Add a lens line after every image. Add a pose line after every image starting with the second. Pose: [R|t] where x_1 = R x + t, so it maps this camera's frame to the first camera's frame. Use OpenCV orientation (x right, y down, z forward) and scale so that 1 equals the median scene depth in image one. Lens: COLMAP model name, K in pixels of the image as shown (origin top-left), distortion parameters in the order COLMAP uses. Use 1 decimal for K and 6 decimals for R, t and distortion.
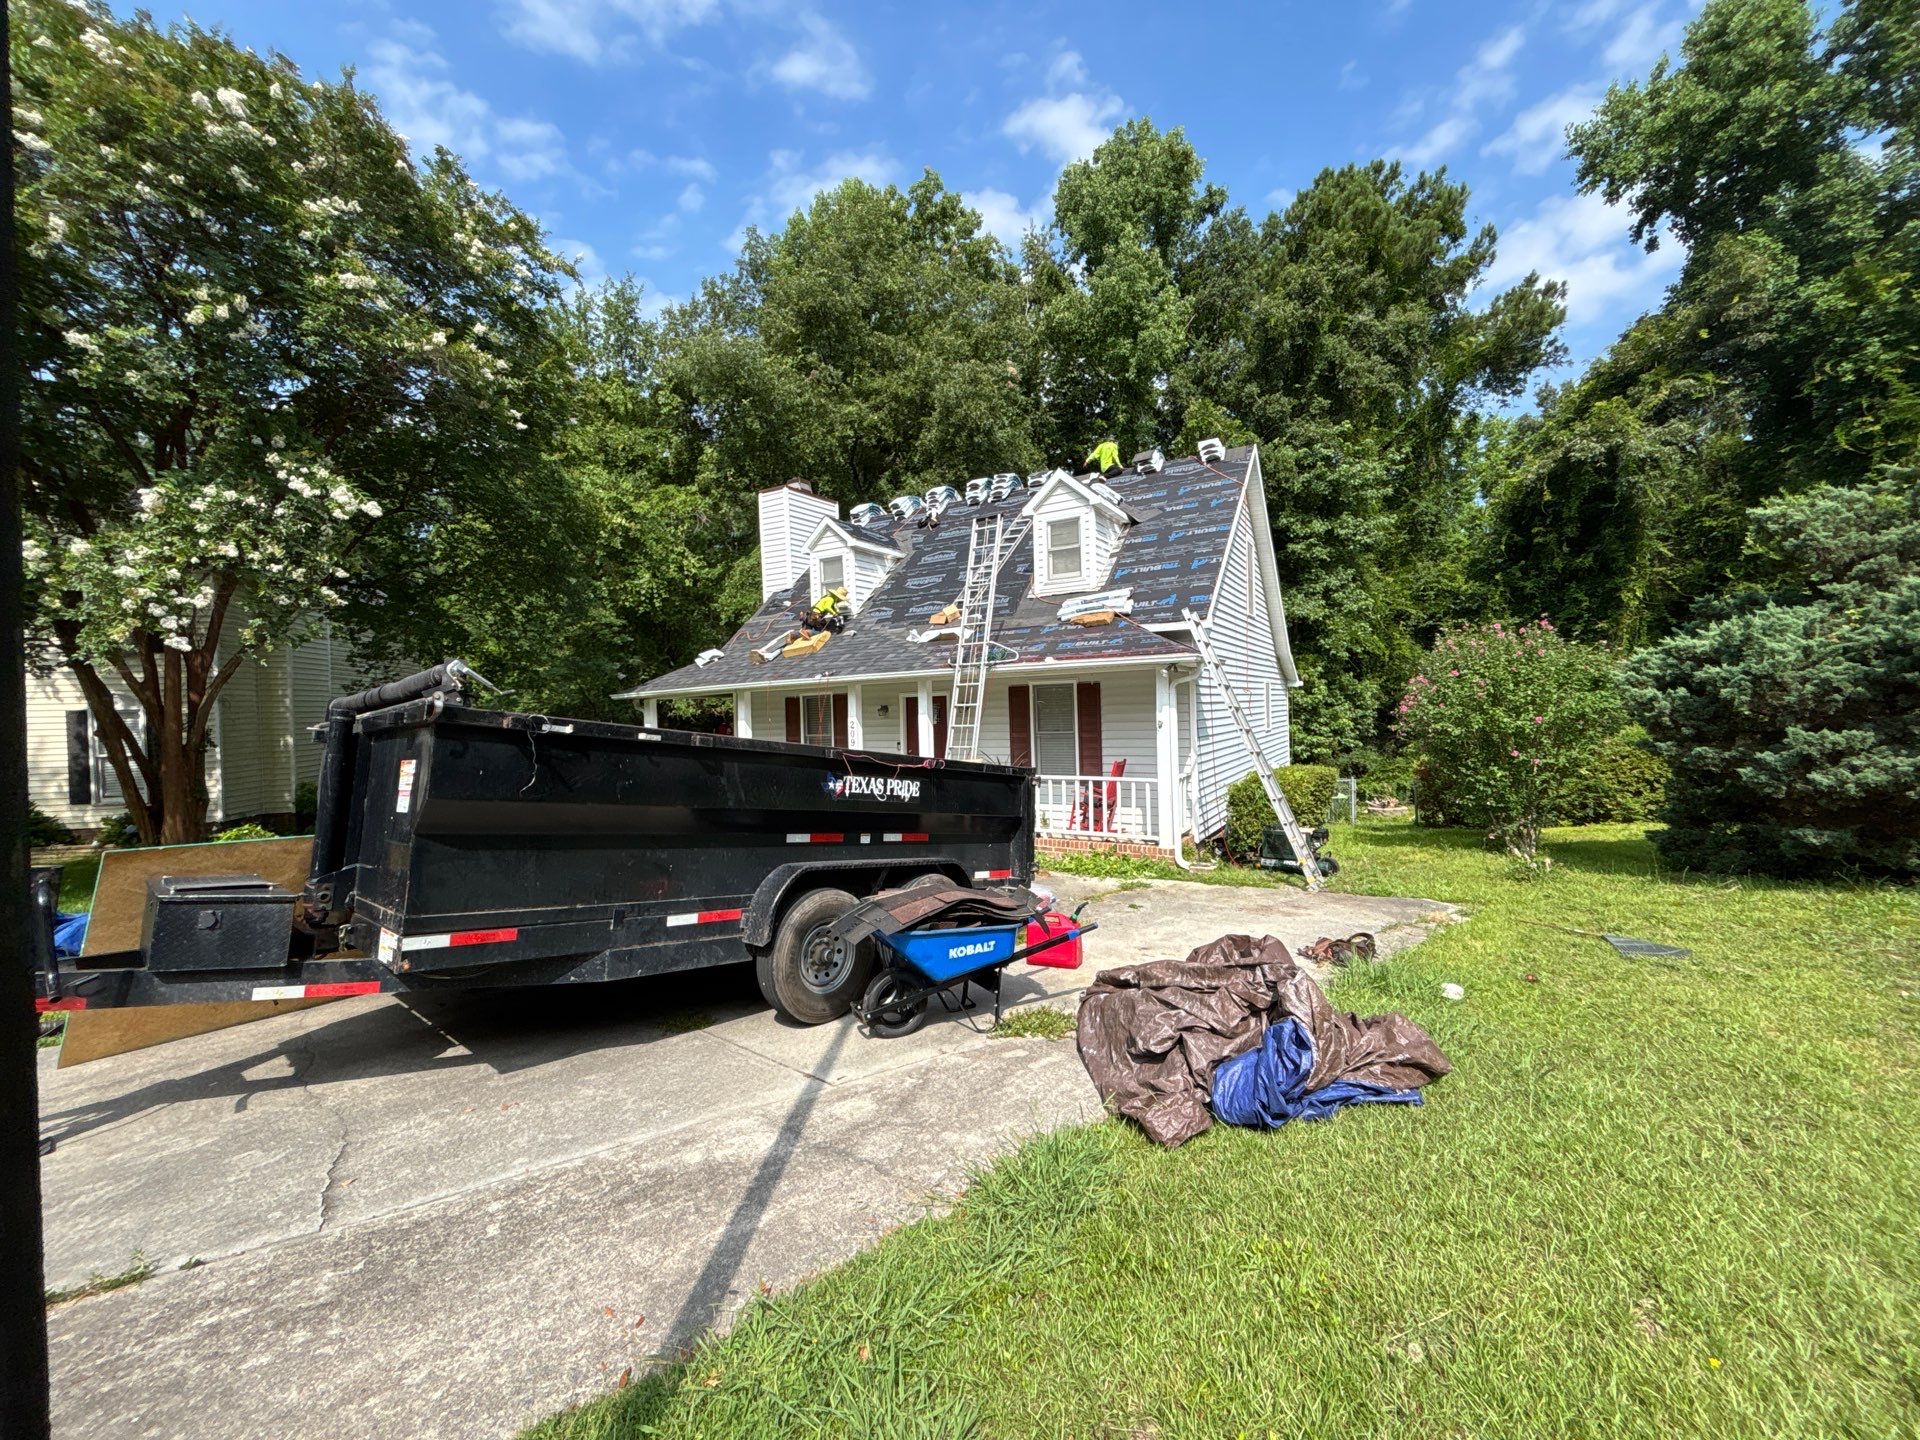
lens RADIAL K [[759.4, 0, 951.5], [0, 759.4, 704.7], [0, 0, 1]] dist [0.000462, 0.001306]
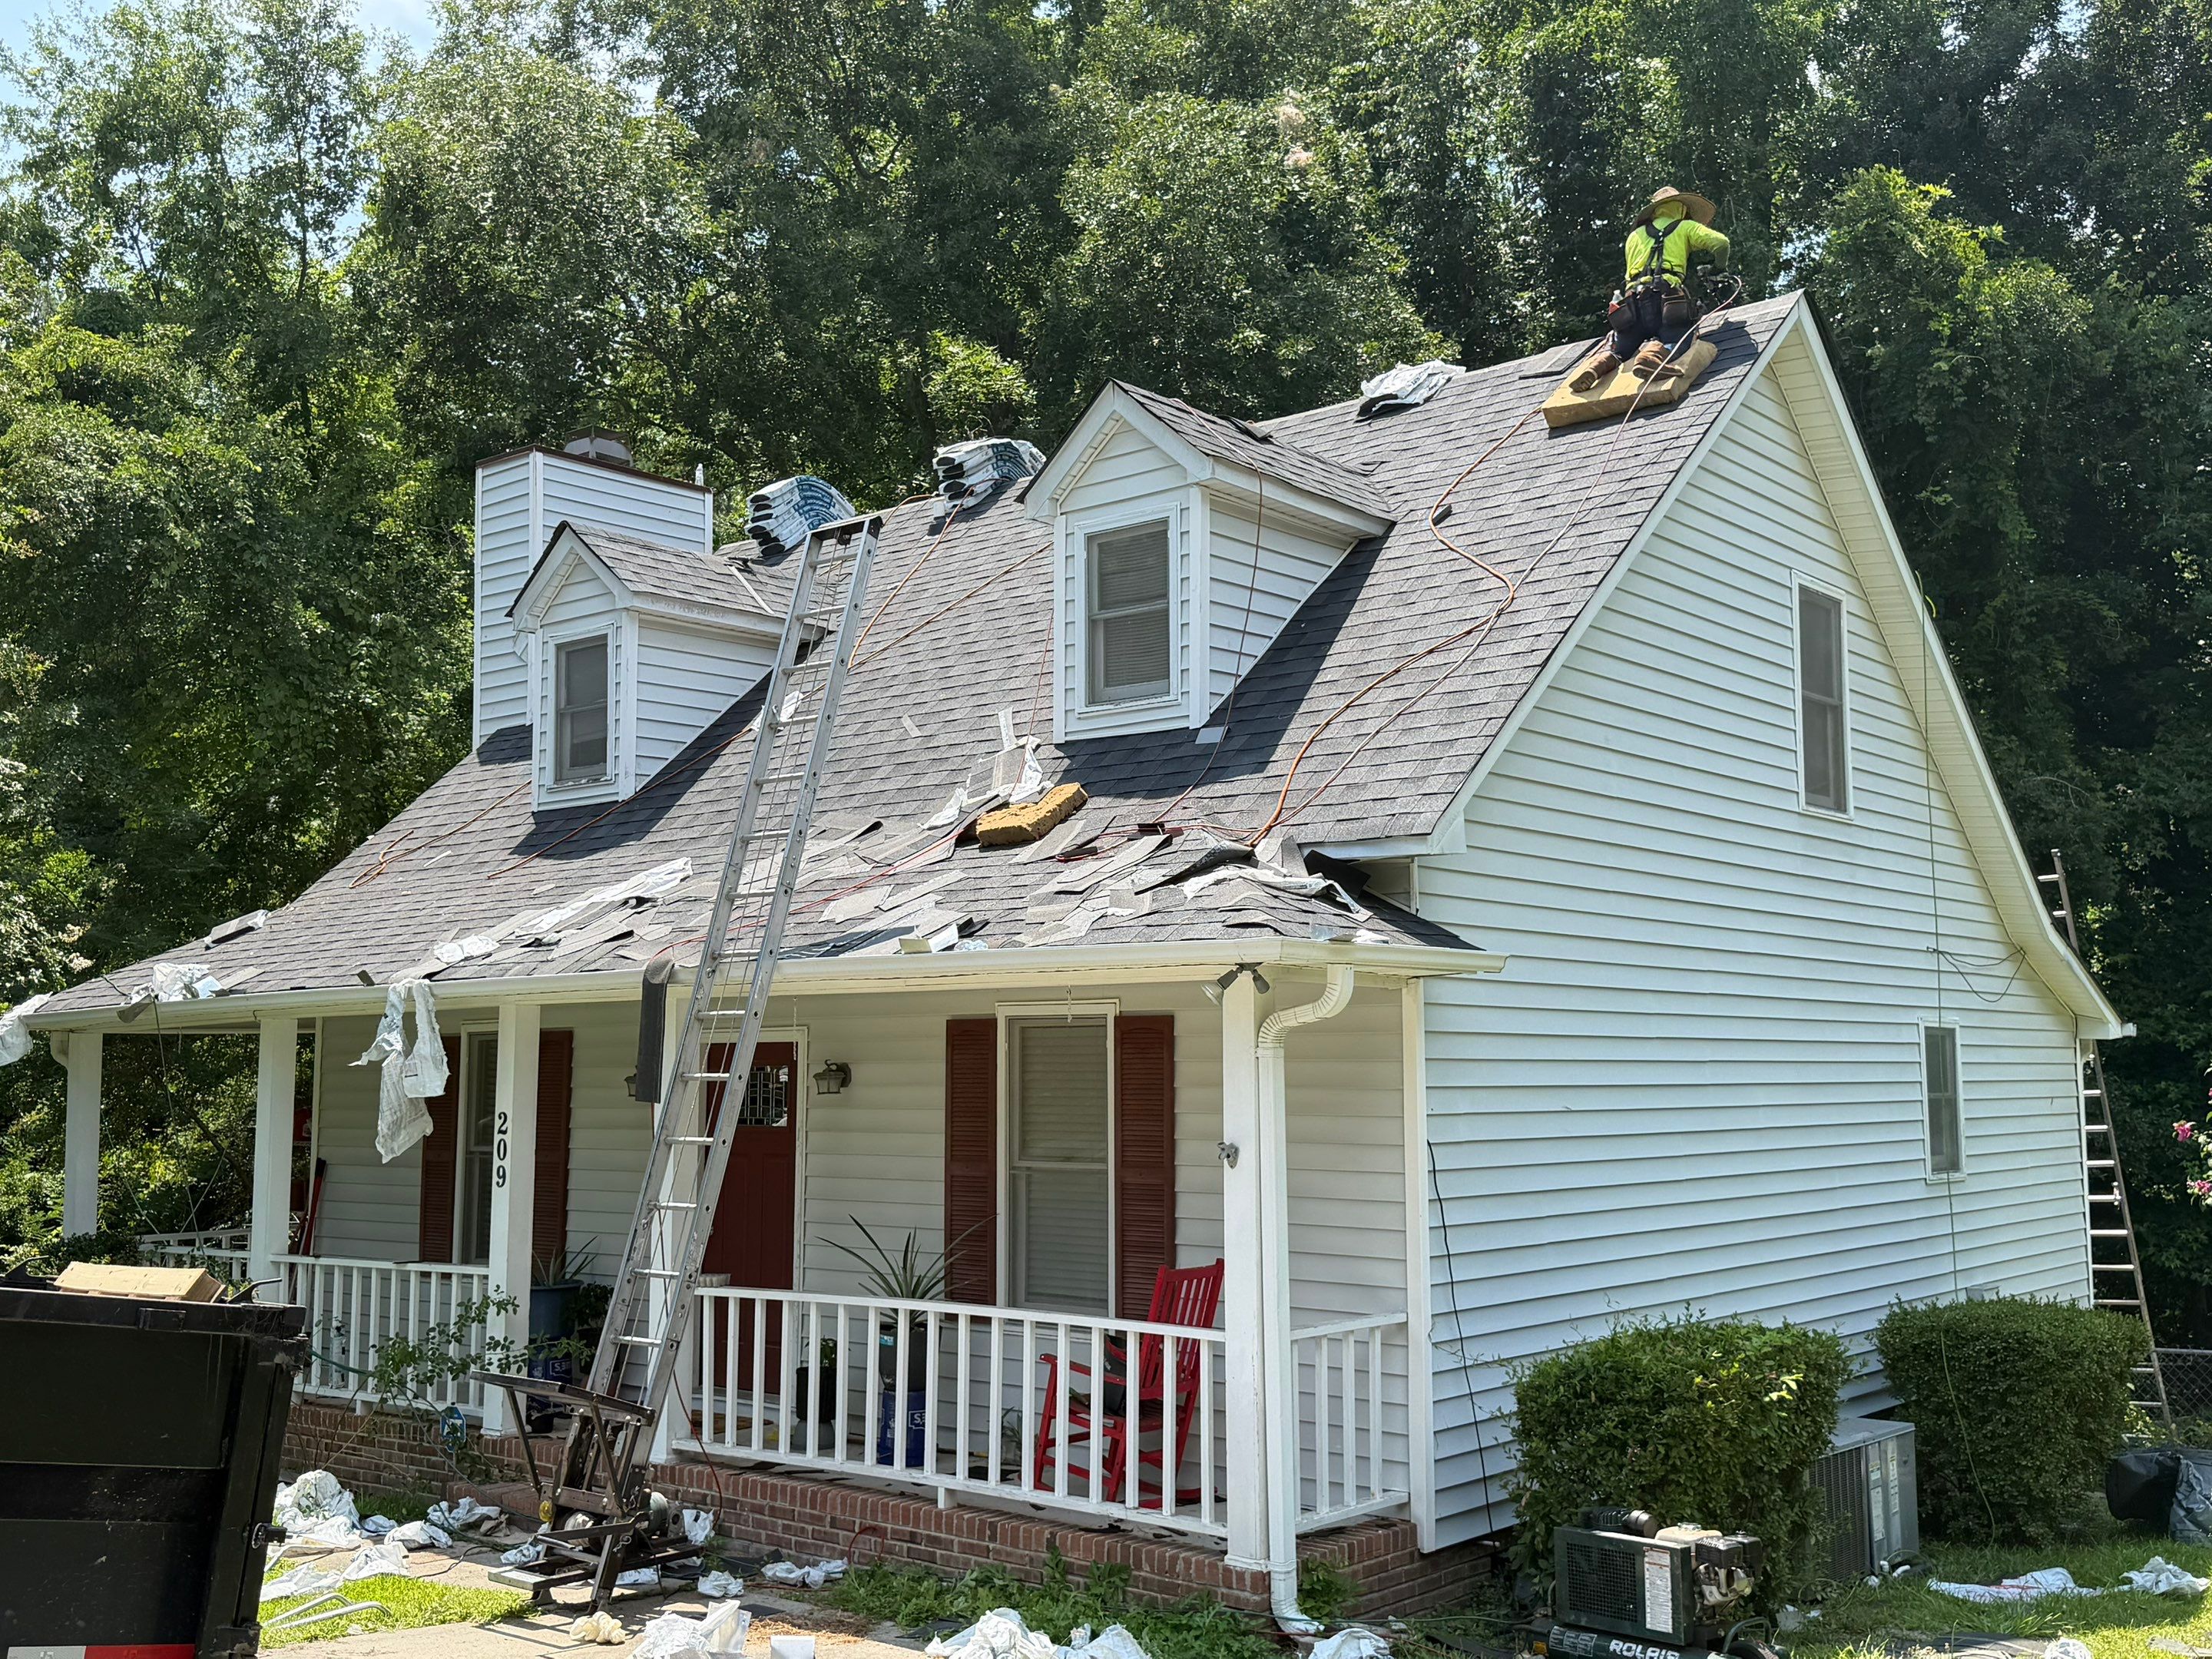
lens RADIAL K [[2147.5, 0, 1105.2], [0, 2147.5, 811.9], [0, 0, 1]] dist [0.030054, 0.000000]
pose [[0.986848, 0.008541, -0.161428, 0.136256], [-0.026299, 0.993782, -0.108194, -0.006901], [0.159500, 0.111016, 0.980936, 0.038062]]
